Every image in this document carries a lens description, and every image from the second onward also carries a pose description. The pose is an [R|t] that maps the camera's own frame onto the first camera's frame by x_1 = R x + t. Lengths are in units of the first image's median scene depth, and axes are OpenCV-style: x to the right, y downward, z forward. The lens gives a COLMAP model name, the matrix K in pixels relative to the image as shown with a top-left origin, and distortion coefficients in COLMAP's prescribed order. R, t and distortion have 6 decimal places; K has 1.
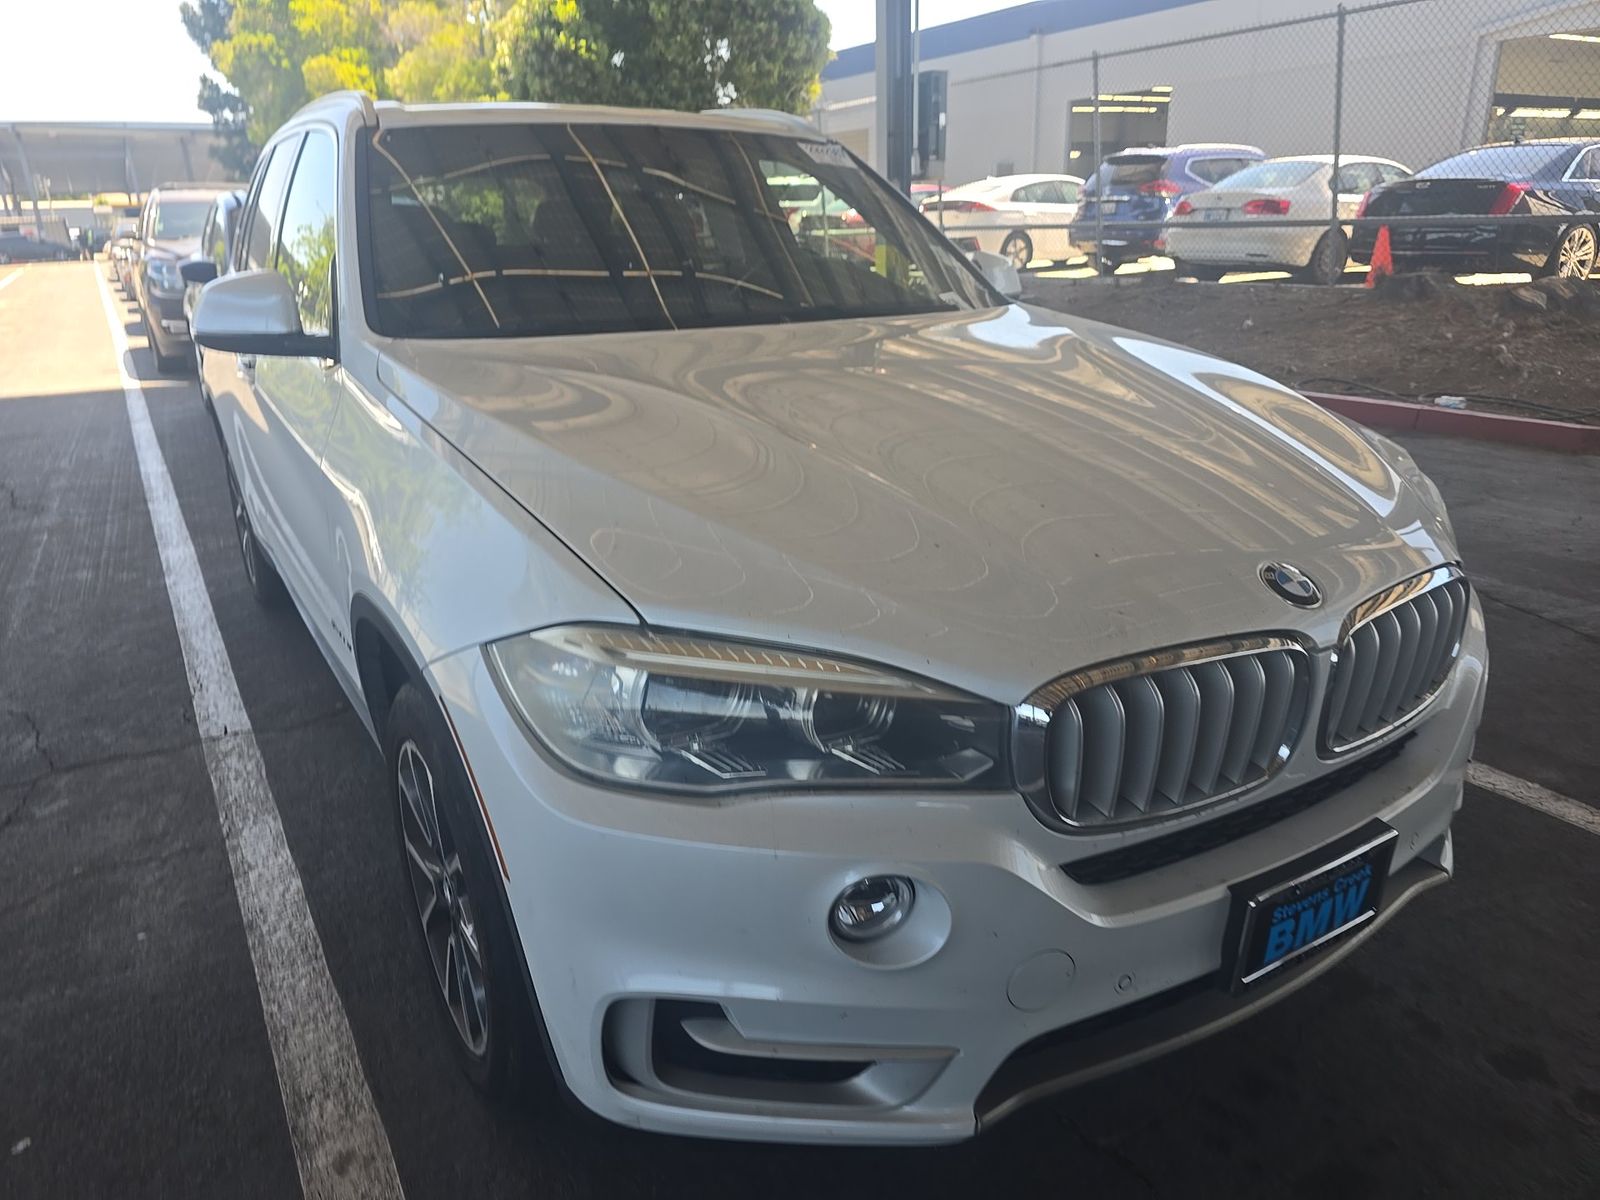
lens RADIAL K [[1095.8, 0, 811.5], [0, 1095.8, 596.8], [0, 0, 1]] dist [0.058409, -0.049801]
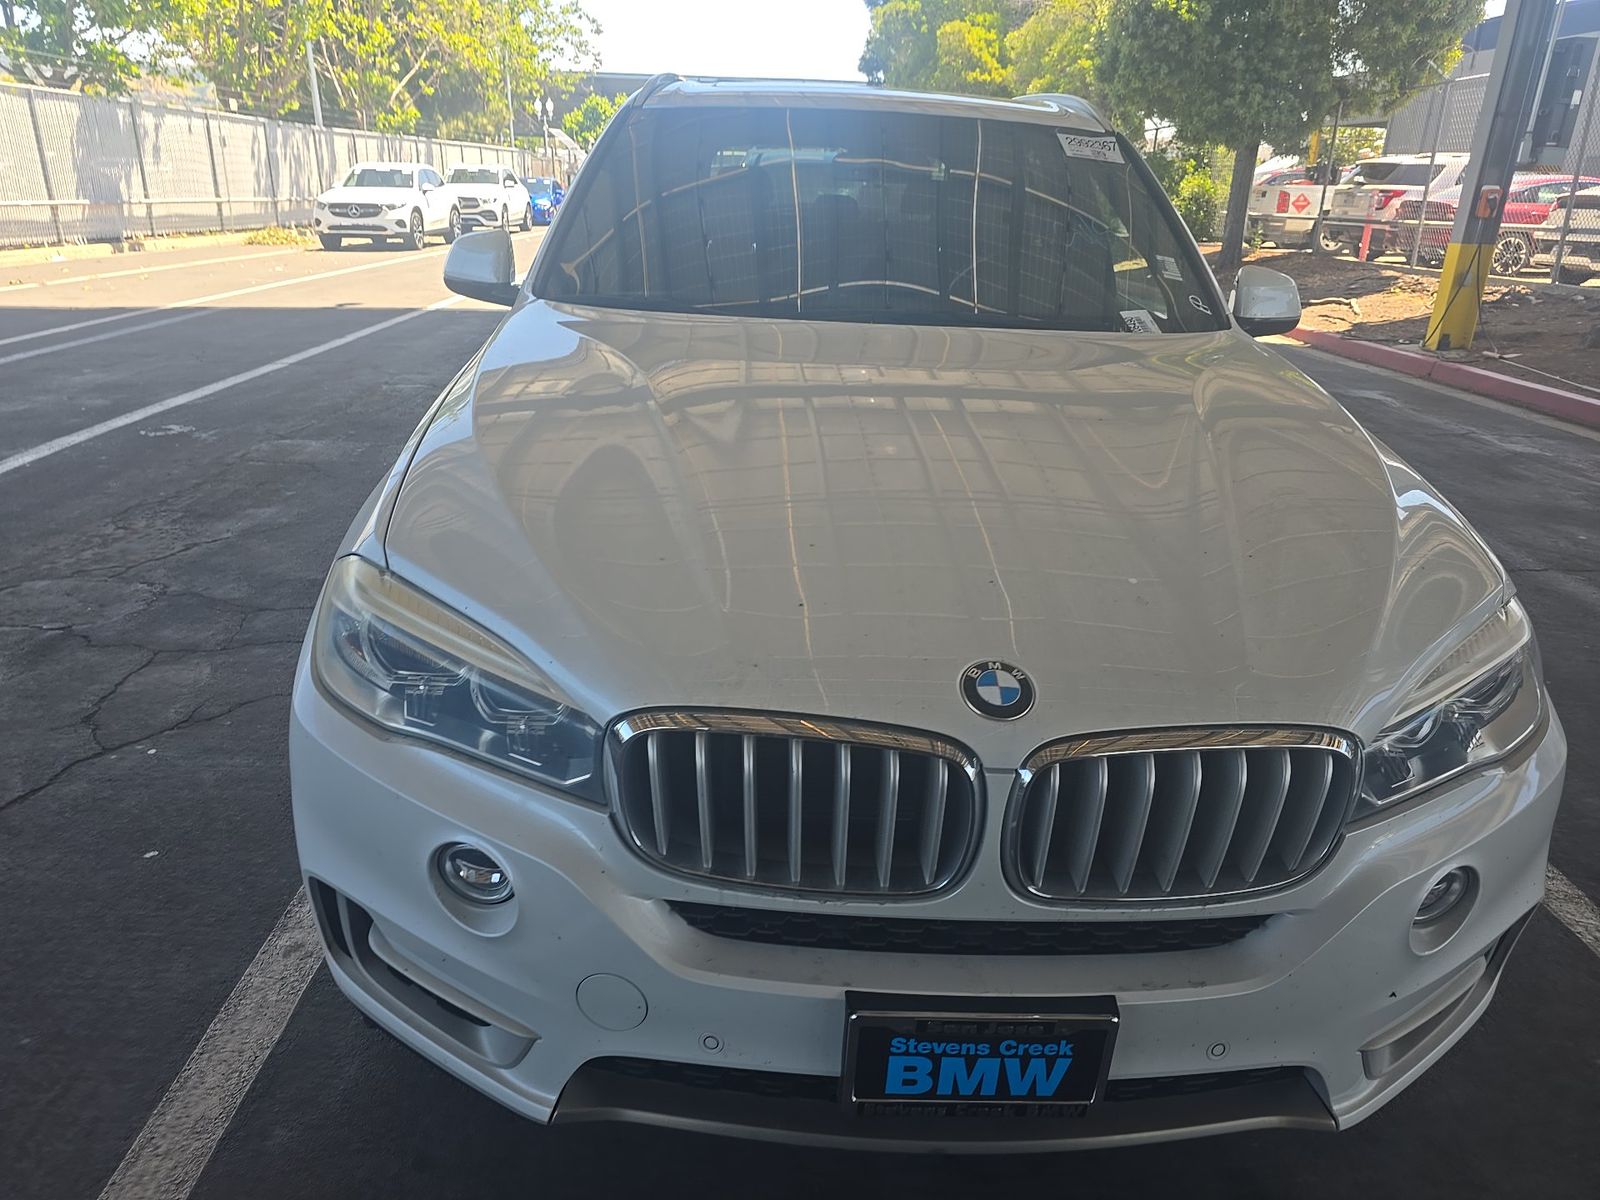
lens RADIAL K [[1062.9, 0, 798.1], [0, 1062.9, 620.3], [0, 0, 1]] dist [0.065858, -0.036189]
pose [[0.884127, 0.240375, -0.400674, 0.608082], [-0.218274, 0.970679, 0.100693, -0.111534], [0.413130, -0.001569, 0.910671, 0.175532]]
